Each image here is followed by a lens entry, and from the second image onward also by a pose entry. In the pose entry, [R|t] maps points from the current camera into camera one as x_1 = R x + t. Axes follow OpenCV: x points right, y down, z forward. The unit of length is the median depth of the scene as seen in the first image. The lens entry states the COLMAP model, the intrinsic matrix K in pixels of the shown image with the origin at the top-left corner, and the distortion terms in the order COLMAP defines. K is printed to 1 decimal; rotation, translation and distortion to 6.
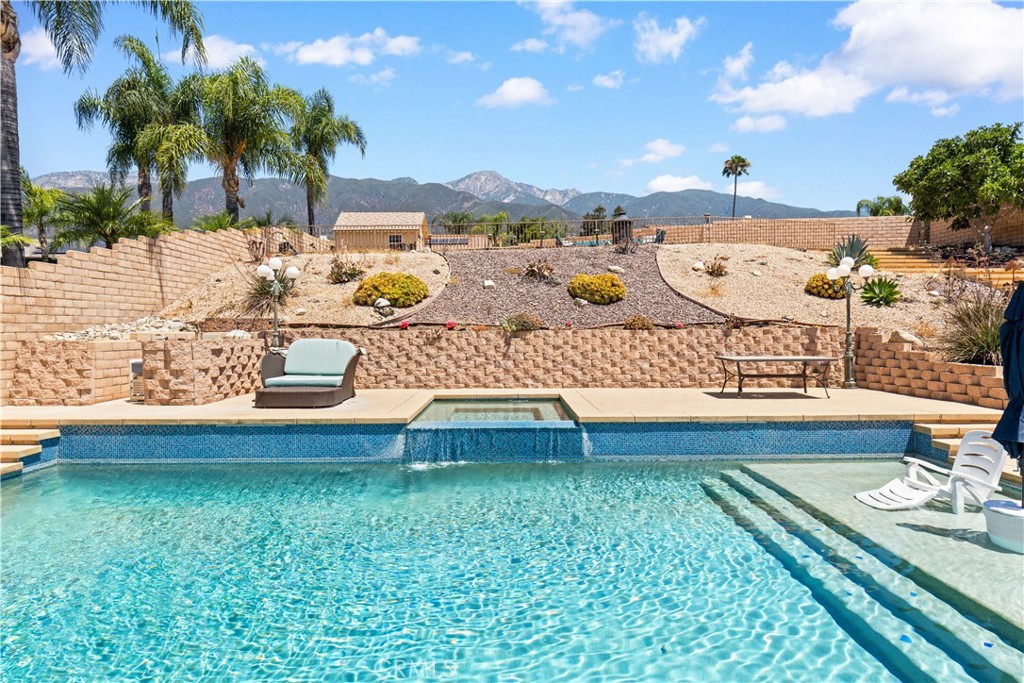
lens RADIAL K [[568.2, 0, 509.4], [0, 568.2, 336.5], [0, 0, 1]] dist [0.000970, 0.000549]
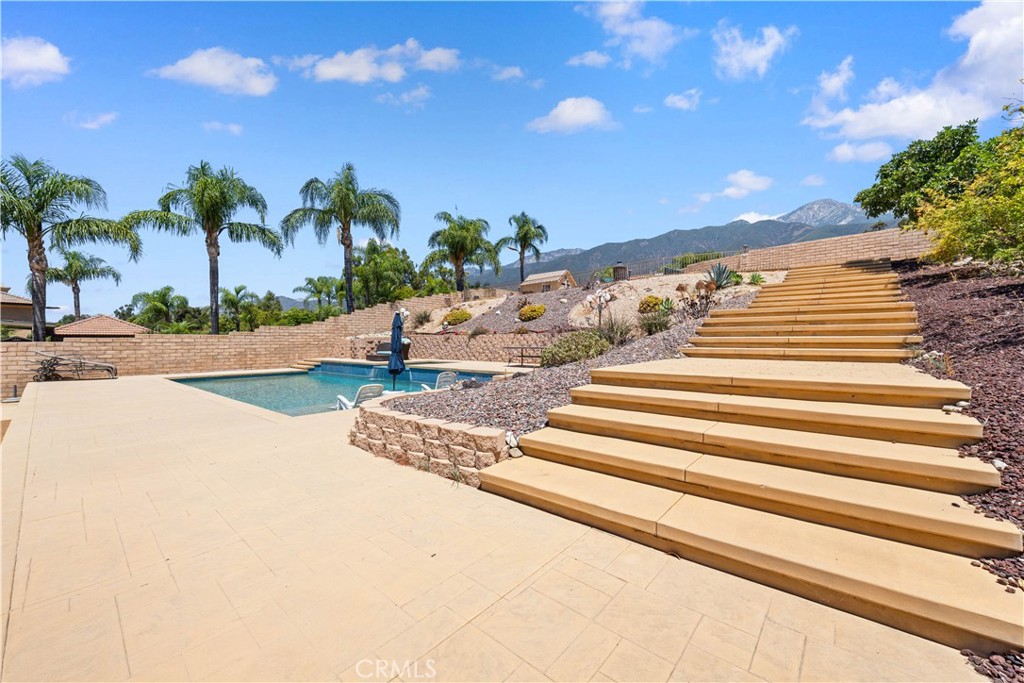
lens RADIAL K [[397.8, 0, 511.8], [0, 397.8, 340.2], [0, 0, 1]] dist [0.002651, 0.000147]
pose [[0.751825, 0.001457, -0.659361, 1.020880], [-0.008974, 0.999928, -0.008023, 0.018975], [0.659302, 0.011949, 0.751783, -0.047594]]
